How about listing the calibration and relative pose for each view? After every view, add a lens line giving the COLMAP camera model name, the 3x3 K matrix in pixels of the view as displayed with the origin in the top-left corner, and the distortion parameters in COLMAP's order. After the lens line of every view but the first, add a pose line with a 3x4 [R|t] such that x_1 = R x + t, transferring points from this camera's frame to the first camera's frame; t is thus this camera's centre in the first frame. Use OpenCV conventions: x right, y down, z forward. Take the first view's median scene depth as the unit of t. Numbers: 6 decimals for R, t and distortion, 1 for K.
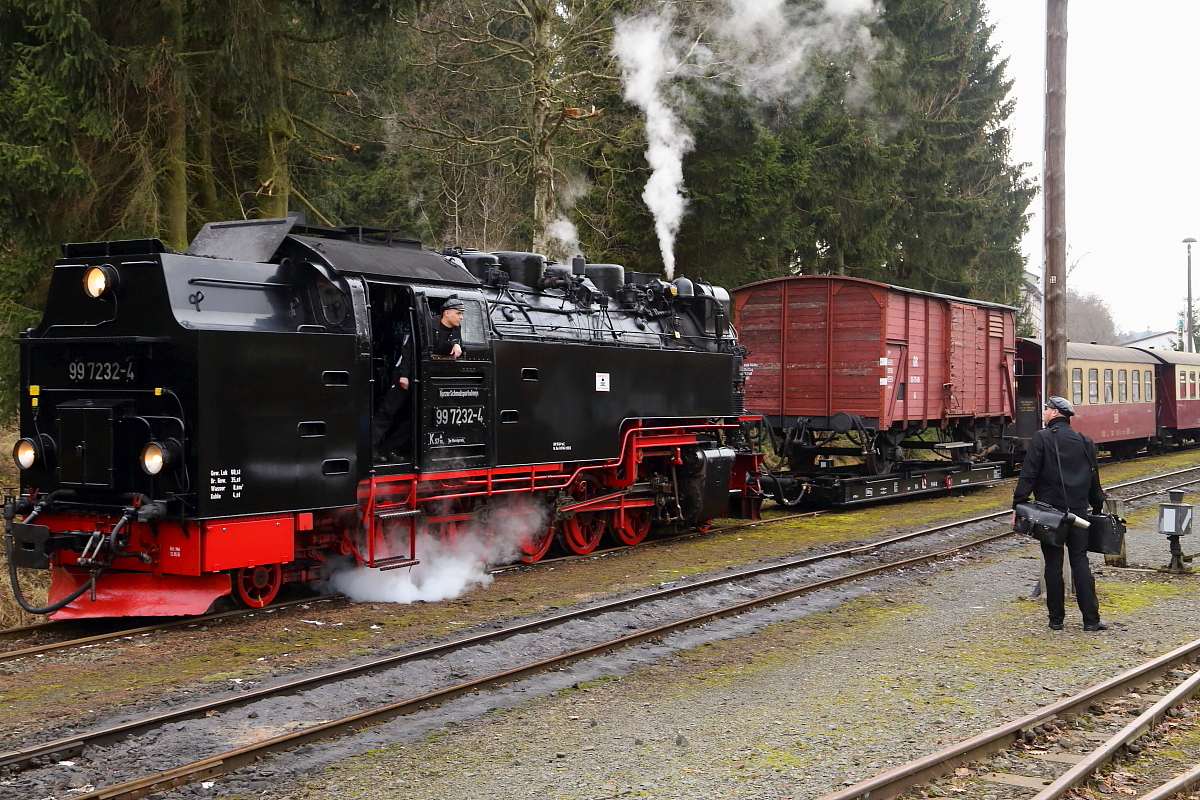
lens RADIAL K [[1497.0, 0, 600.0], [0, 1497.0, 400.0], [0, 0, 1]] dist [0.078988, 0.125769]
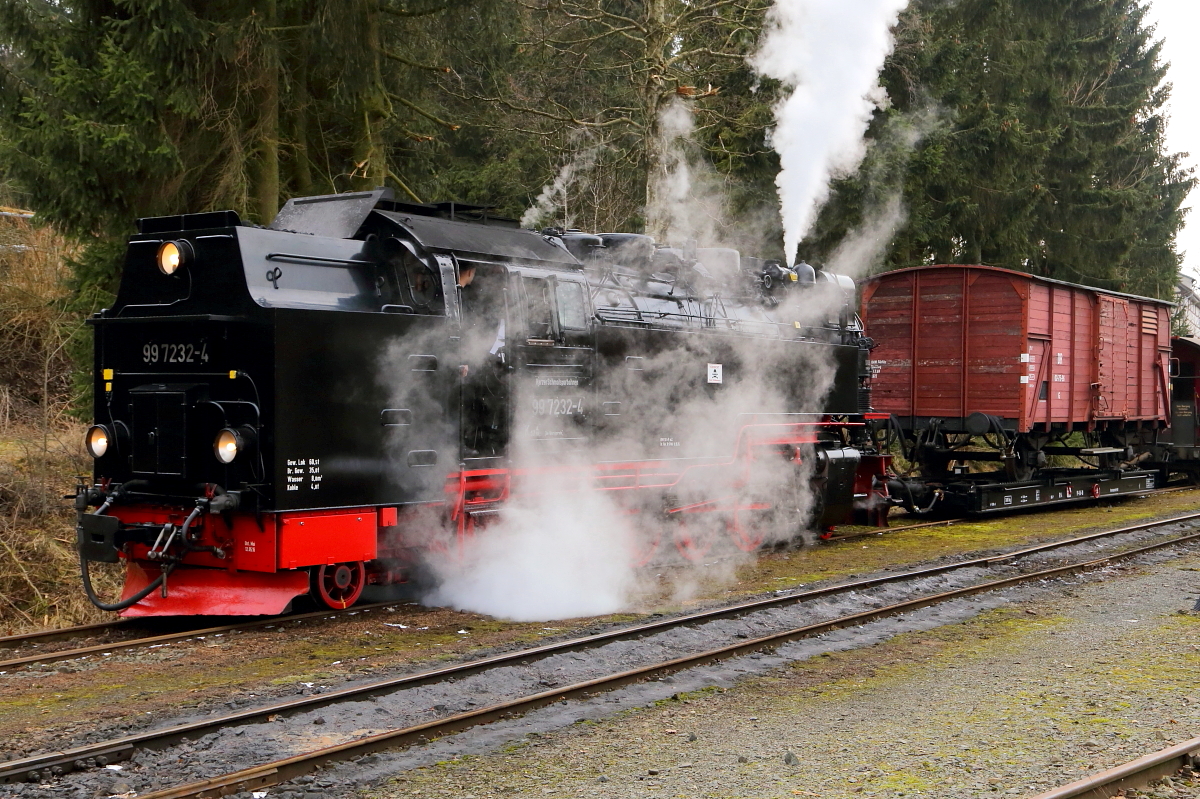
lens RADIAL K [[1556.5, 0, 612.6], [0, 1556.5, 406.7], [0, 0, 1]] dist [0.058022, 0.083380]
pose [[0.997511, 0.004627, -0.070358, 0.006767], [-0.004810, 0.999985, -0.002439, 0.011565], [0.070346, 0.002771, 0.997519, 0.039964]]
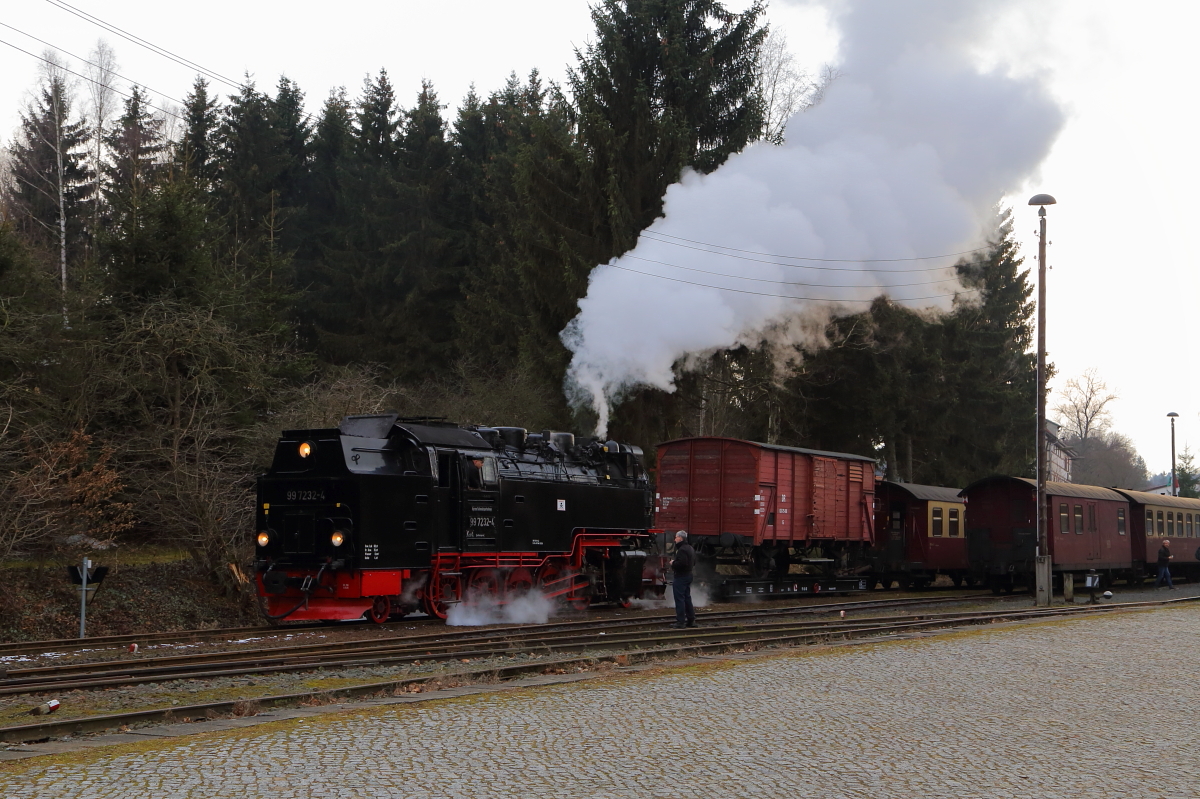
lens RADIAL K [[1772.4, 0, 608.3], [0, 1772.4, 402.1], [0, 0, 1]] dist [0.194053, -0.018807]
pose [[0.999554, 0.001139, 0.029848, -0.005326], [0.001550, 0.995949, -0.089902, 0.052976], [-0.029829, 0.089908, 0.995503, -1.015138]]
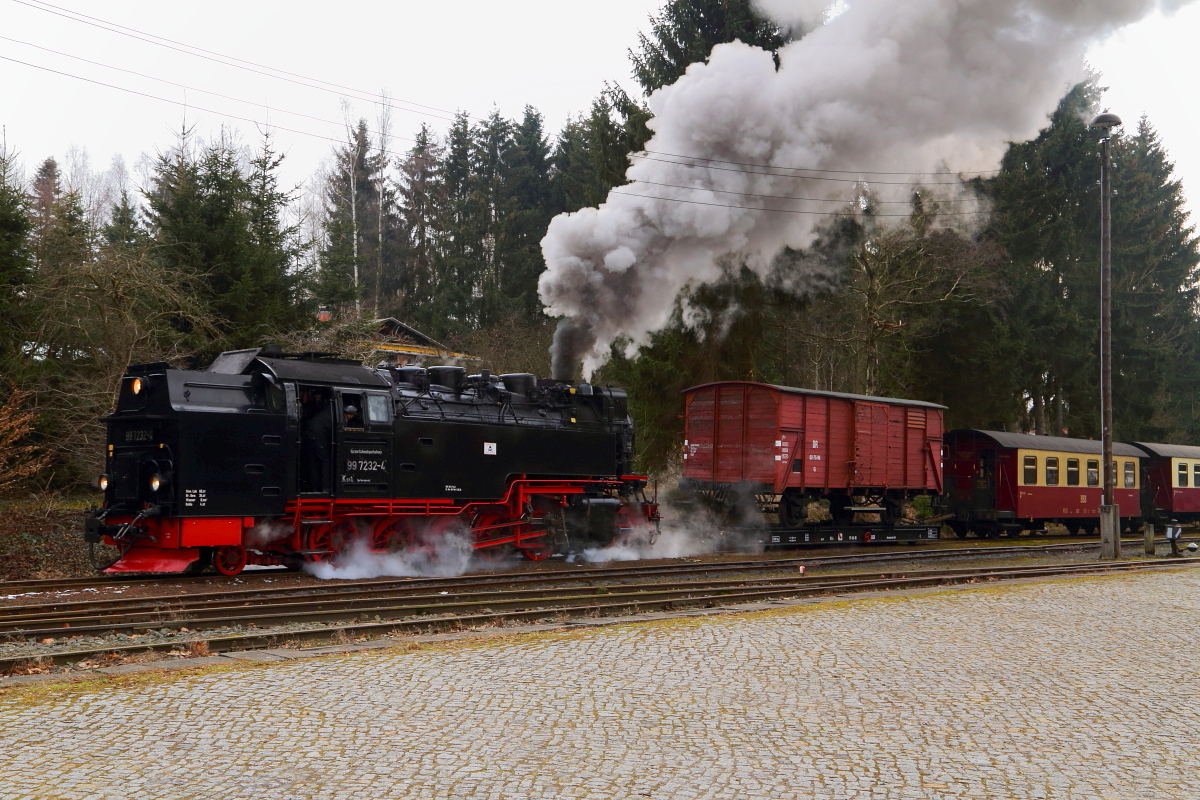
lens RADIAL K [[1356.6, 0, 600.0], [0, 1356.6, 400.0], [0, 0, 1]] dist [0.056448, 0.124610]
pose [[0.980497, -0.011816, -0.196178, 0.401725], [-0.003766, 0.996878, -0.078864, 0.049493], [0.196497, 0.078065, 0.977392, -0.367328]]
